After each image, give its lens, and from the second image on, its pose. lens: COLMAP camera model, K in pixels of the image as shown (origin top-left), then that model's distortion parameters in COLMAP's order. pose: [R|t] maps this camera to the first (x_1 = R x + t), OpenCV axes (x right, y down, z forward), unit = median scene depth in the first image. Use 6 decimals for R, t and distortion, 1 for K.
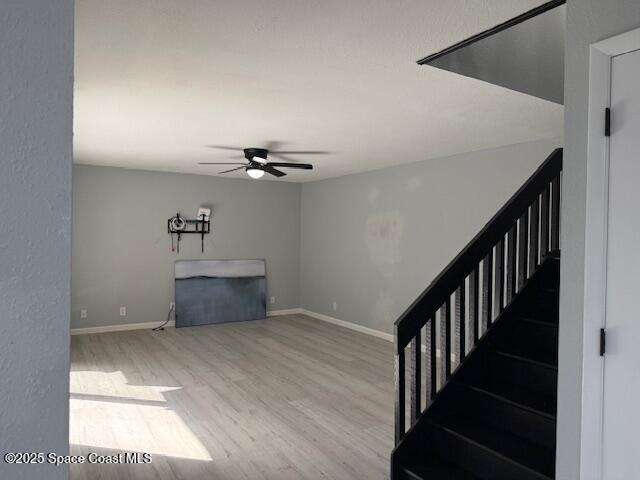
lens RADIAL K [[448.4, 0, 317.9], [0, 448.4, 242.5], [0, 0, 1]] dist [0.086248, -0.104699]
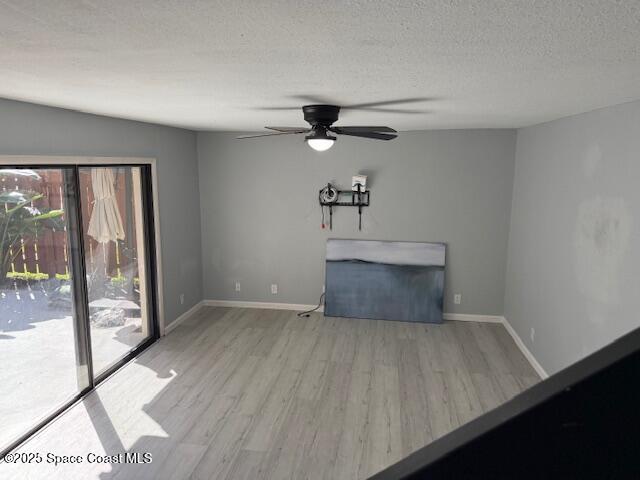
lens RADIAL K [[448.4, 0, 317.9], [0, 448.4, 242.5], [0, 0, 1]] dist [0.086248, -0.104699]
pose [[0.761017, 0.108471, -0.639599, 0.222443], [-0.007964, 0.987410, 0.157982, -0.090628], [0.648683, -0.115133, 0.752300, 0.382046]]
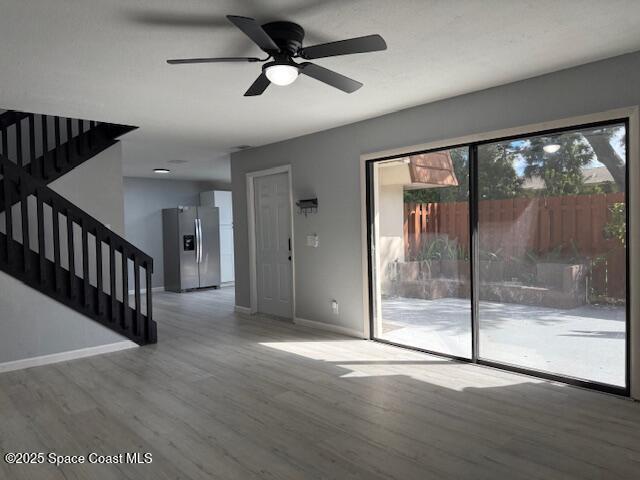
lens RADIAL K [[448.4, 0, 317.9], [0, 448.4, 242.5], [0, 0, 1]] dist [0.086248, -0.104699]
pose [[-0.980603, 0.015771, -0.195367, -0.057403], [0.007756, 0.999099, 0.041722, 0.012231], [0.195849, 0.039397, -0.979842, 1.181986]]
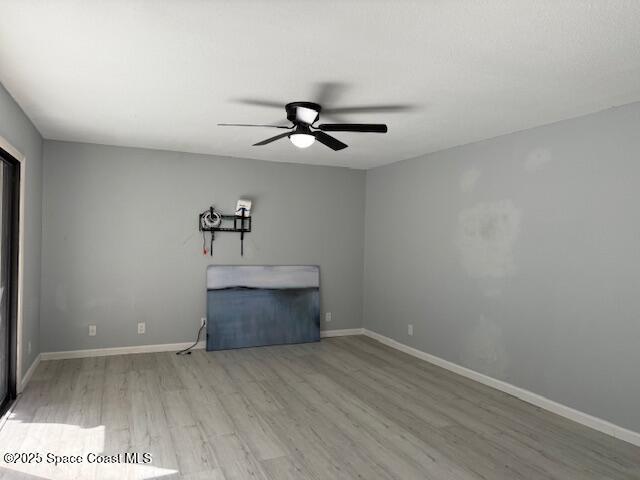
lens RADIAL K [[448.4, 0, 317.9], [0, 448.4, 242.5], [0, 0, 1]] dist [0.086248, -0.104699]
pose [[0.990794, 0.010905, -0.134941, -0.016741], [-0.012279, 0.999881, -0.009355, 0.004370], [0.134823, 0.010926, 0.990809, 0.252848]]
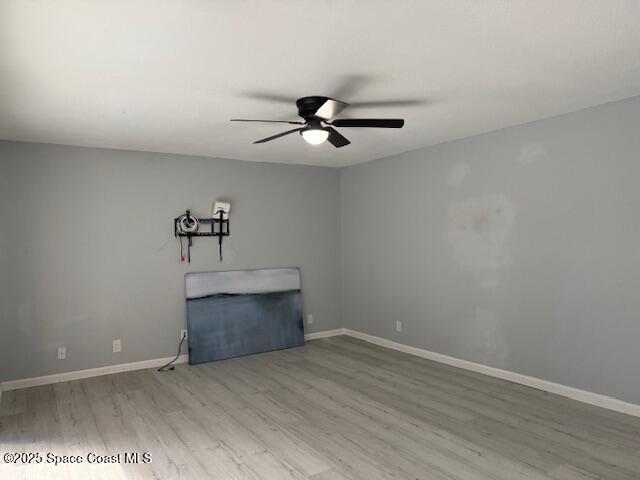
lens RADIAL K [[448.4, 0, 317.9], [0, 448.4, 242.5], [0, 0, 1]] dist [0.086248, -0.104699]
pose [[0.999258, -0.032865, 0.020097, -0.118967], [0.033094, 0.999389, -0.011203, 0.004794], [-0.019717, 0.011859, 0.999735, 0.268318]]
